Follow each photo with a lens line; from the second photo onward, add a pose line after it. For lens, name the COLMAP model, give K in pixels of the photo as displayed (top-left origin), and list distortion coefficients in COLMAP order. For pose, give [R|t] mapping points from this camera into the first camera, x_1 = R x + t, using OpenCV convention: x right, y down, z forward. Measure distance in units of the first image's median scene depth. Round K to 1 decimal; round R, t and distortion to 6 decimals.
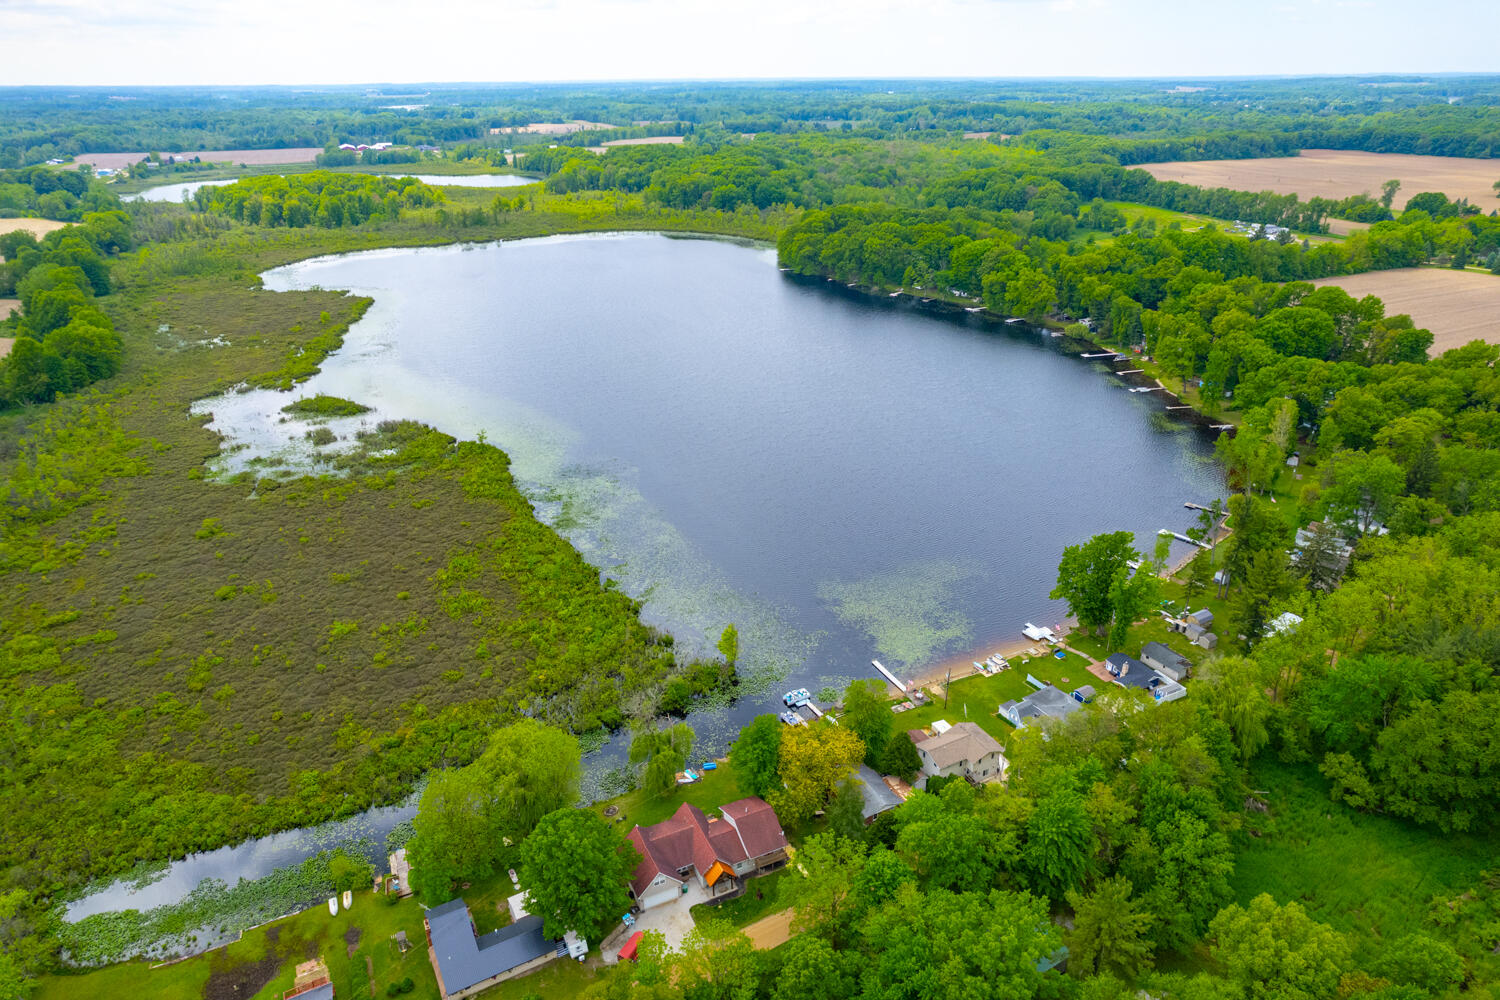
lens RADIAL K [[952.8, 0, 750.0], [0, 952.8, 500.0], [0, 0, 1]] dist [-0.075240, 0.079773]
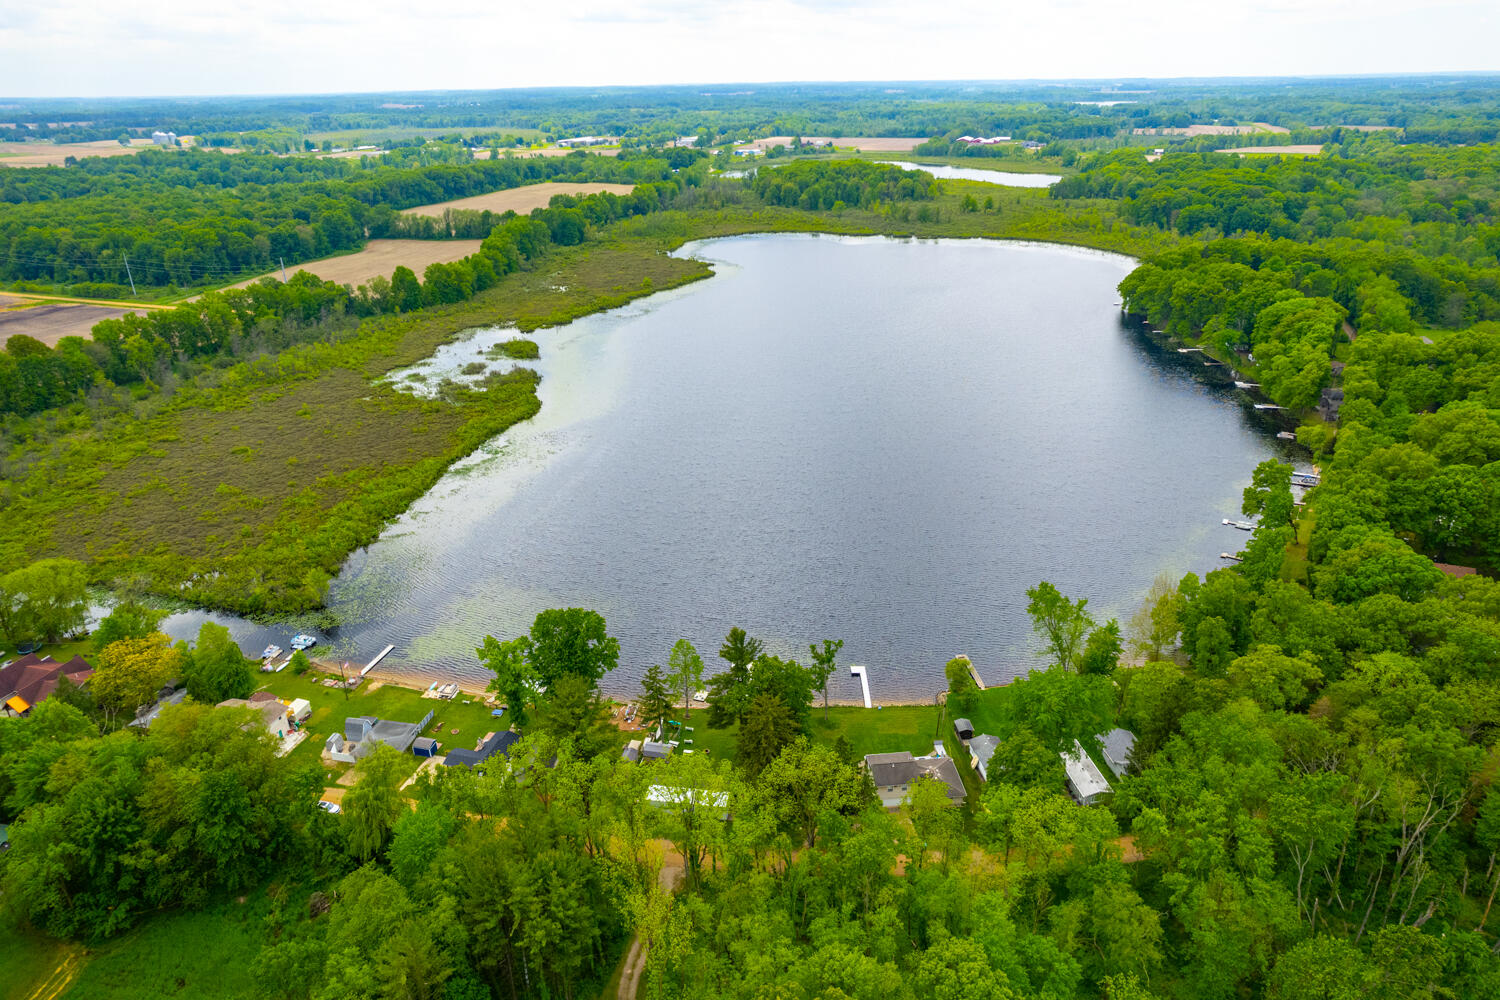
lens RADIAL K [[952.8, 0, 750.0], [0, 952.8, 500.0], [0, 0, 1]] dist [-0.075240, 0.079773]
pose [[0.750308, 0.266940, -0.604798, 0.640976], [-0.263934, 0.959735, 0.096164, -0.120413], [0.606116, 0.087474, 0.790552, 0.249420]]
